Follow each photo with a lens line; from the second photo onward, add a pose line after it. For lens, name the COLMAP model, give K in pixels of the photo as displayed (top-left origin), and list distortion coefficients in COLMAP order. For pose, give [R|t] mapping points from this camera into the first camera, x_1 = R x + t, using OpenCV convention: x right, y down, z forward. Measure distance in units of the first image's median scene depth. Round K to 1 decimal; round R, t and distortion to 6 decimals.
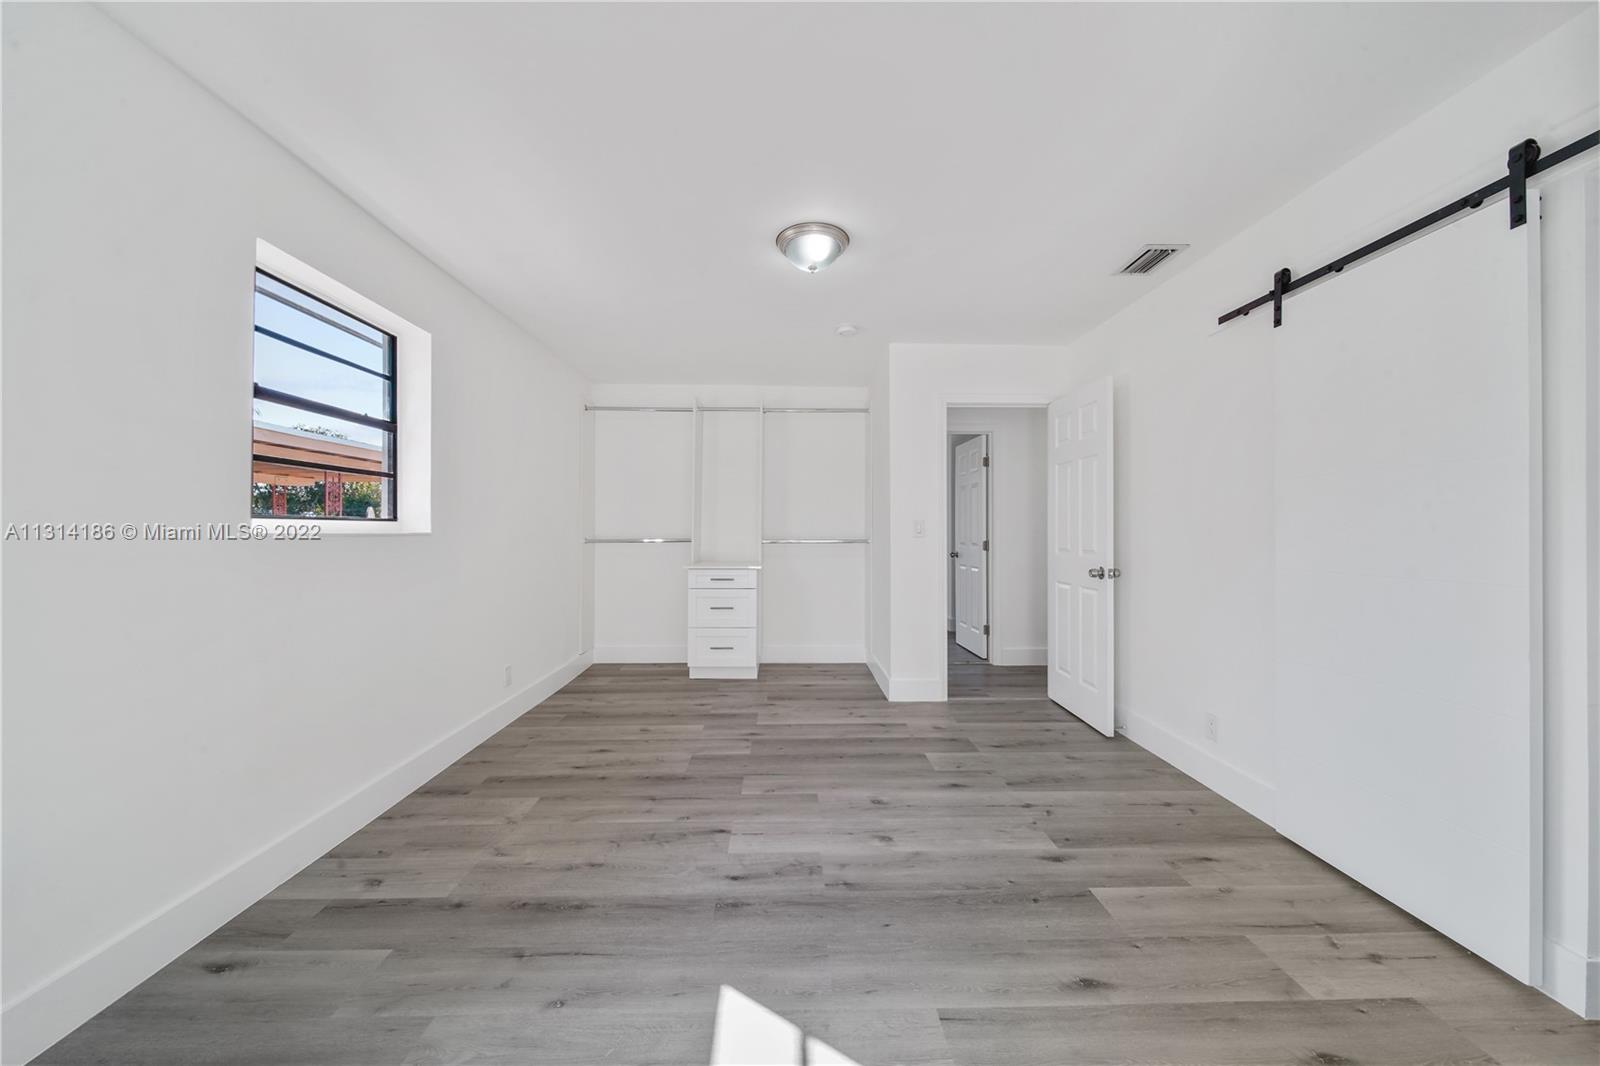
lens RADIAL K [[562.0, 0, 794.9], [0, 562.0, 530.7], [0, 0, 1]] dist [-0.000887, -0.000434]
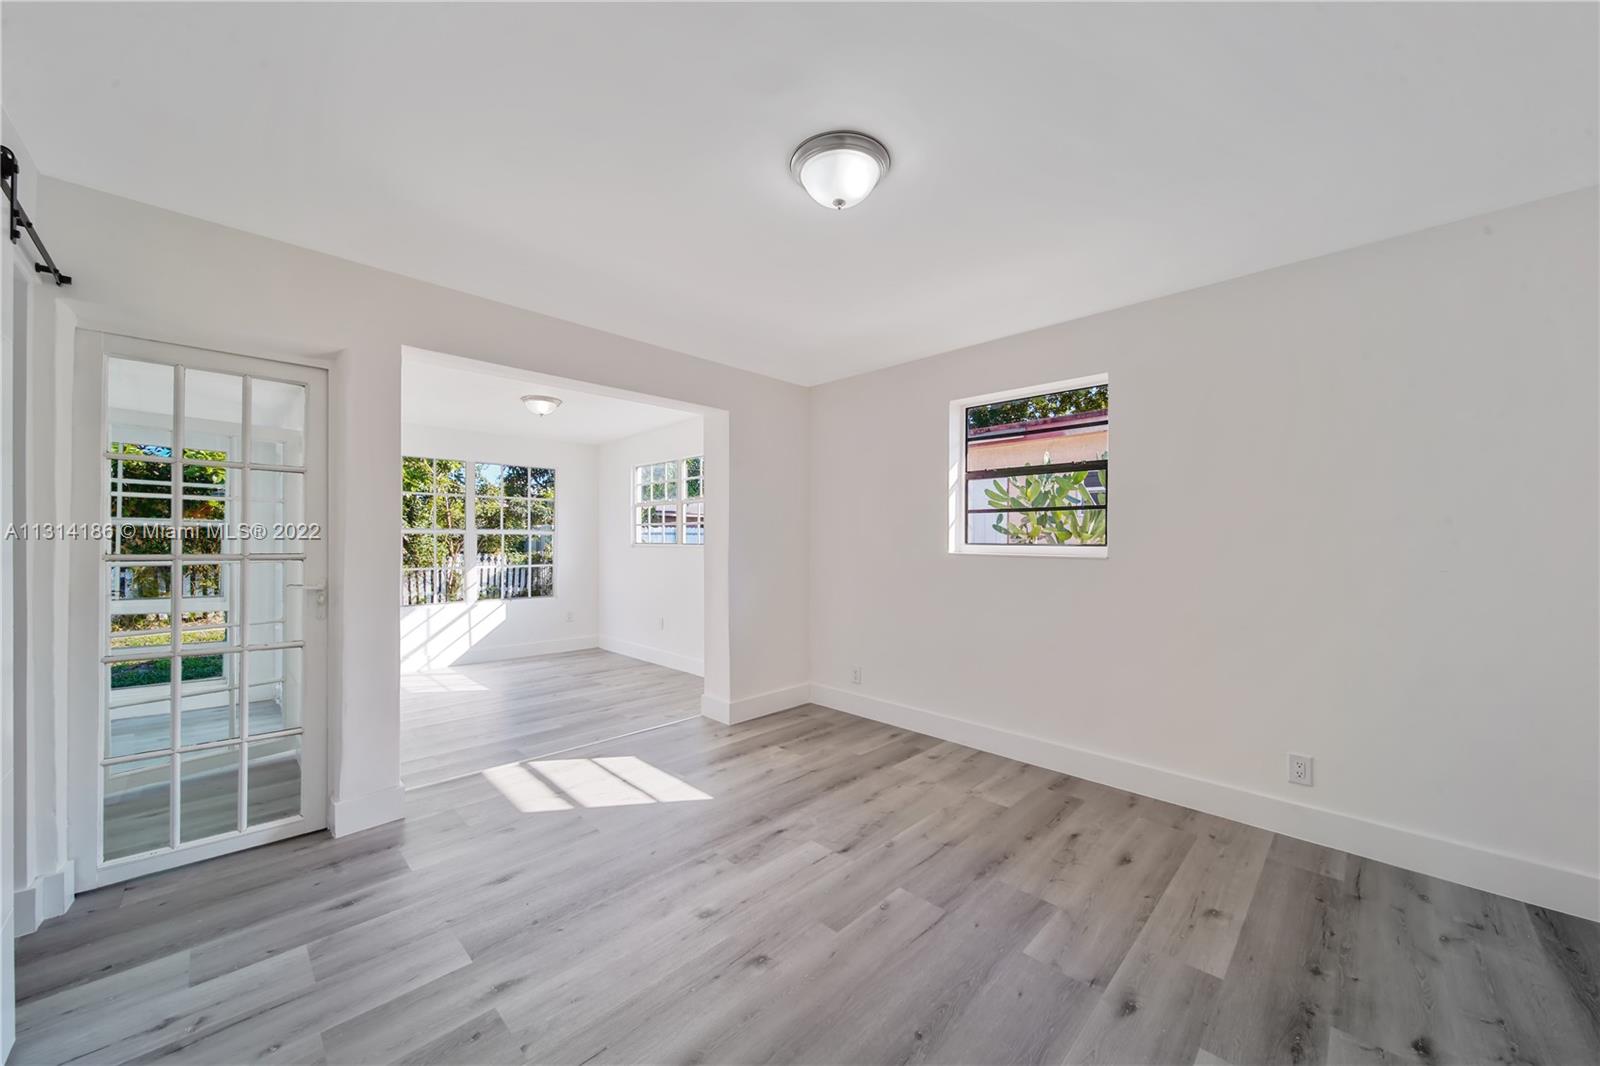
lens RADIAL K [[570.0, 0, 800.2], [0, 570.0, 539.6], [0, 0, 1]] dist [-0.001669, -0.000643]
pose [[-0.710809, -0.002242, -0.703382, 0.570905], [-0.005673, 0.999981, 0.002546, -0.031182], [0.703363, 0.005800, -0.710808, 1.448534]]
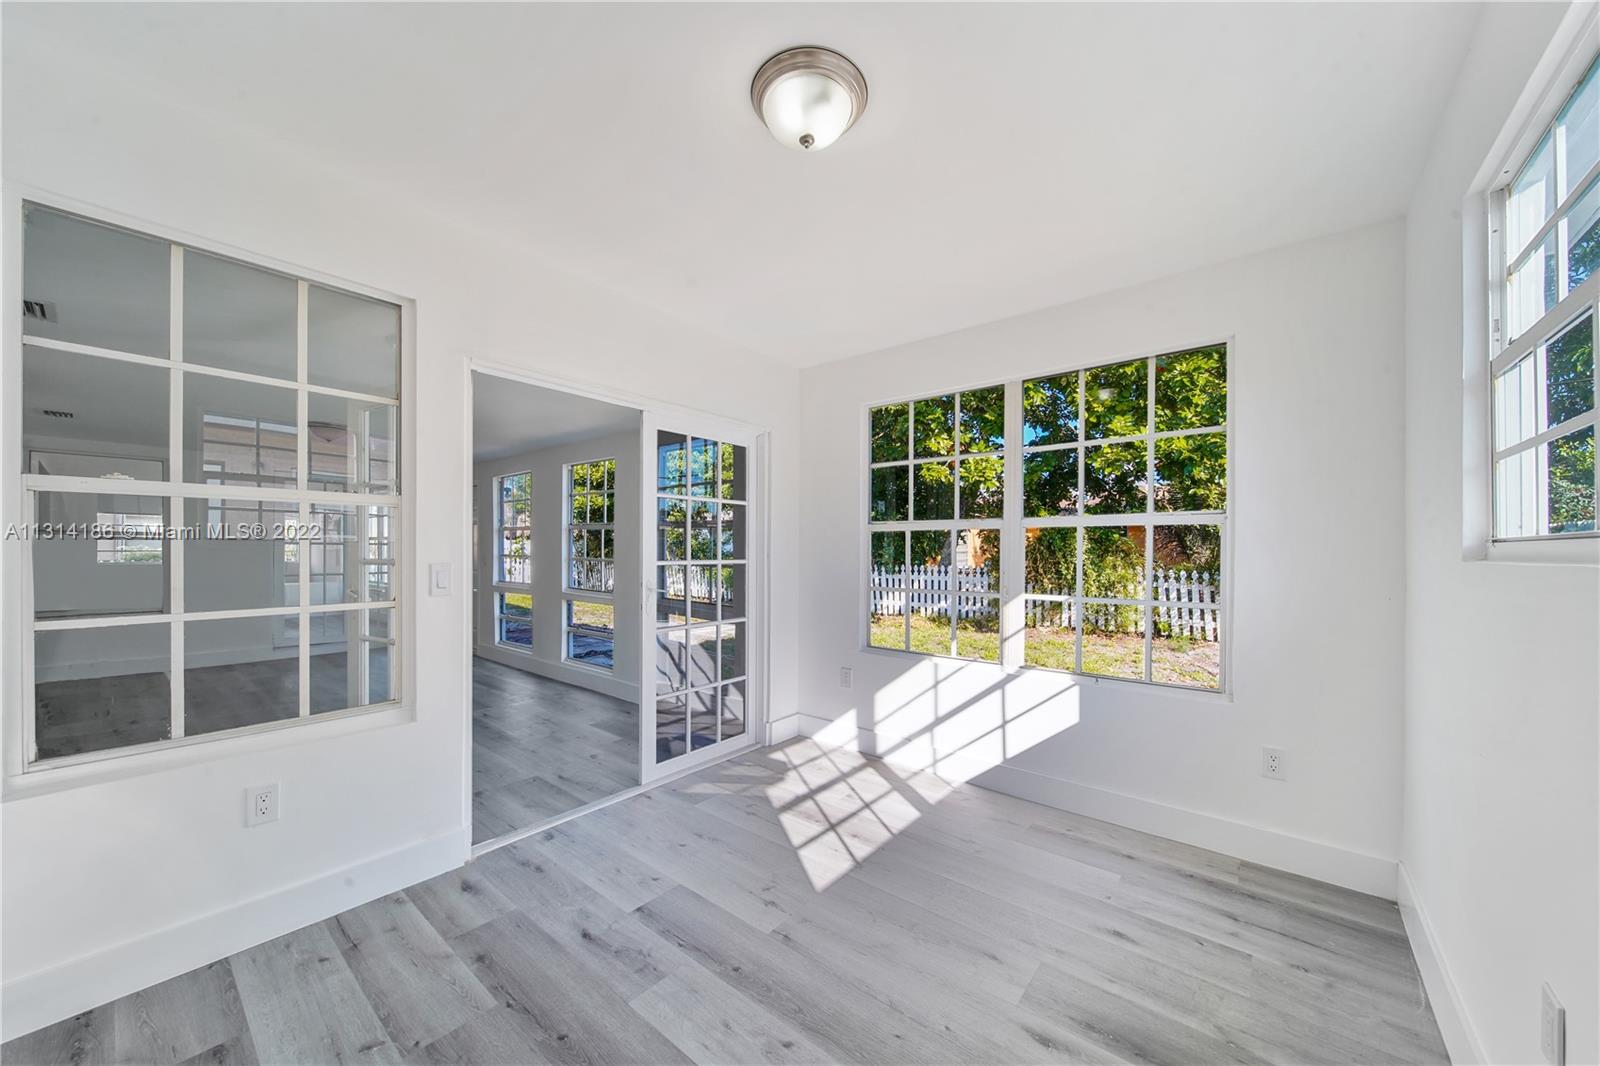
lens RADIAL K [[576.4, 0, 802.1], [0, 576.4, 546.3], [0, 0, 1]] dist [0.000288, -0.000376]
pose [[-0.762104, -0.003791, 0.647444, -0.552058], [-0.005380, 0.999985, -0.000478, 0.006121], [-0.647432, -0.003847, -0.762113, -0.047258]]
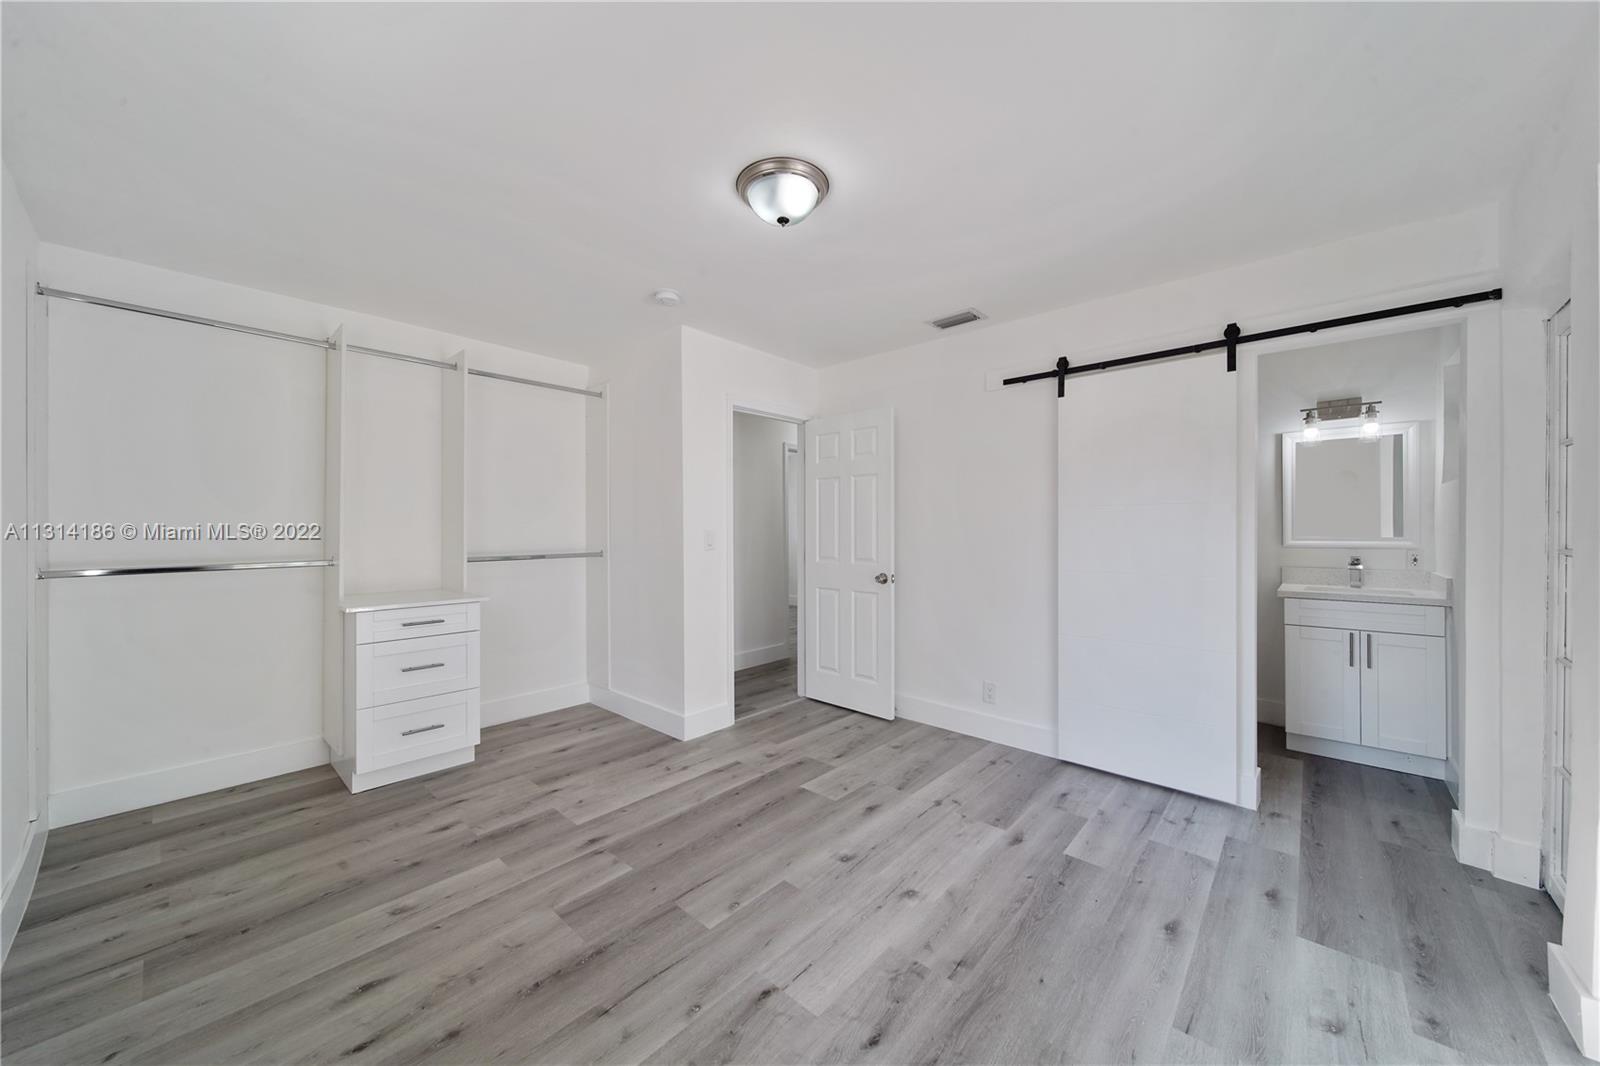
lens RADIAL K [[567.1, 0, 782.1], [0, 567.1, 535.8], [0, 0, 1]] dist [-0.000454, -0.000399]
pose [[0.693716, -0.010715, 0.720169, -0.528652], [0.004074, 0.999932, 0.010954, -0.031600], [-0.720237, -0.004665, 0.693712, 0.434674]]
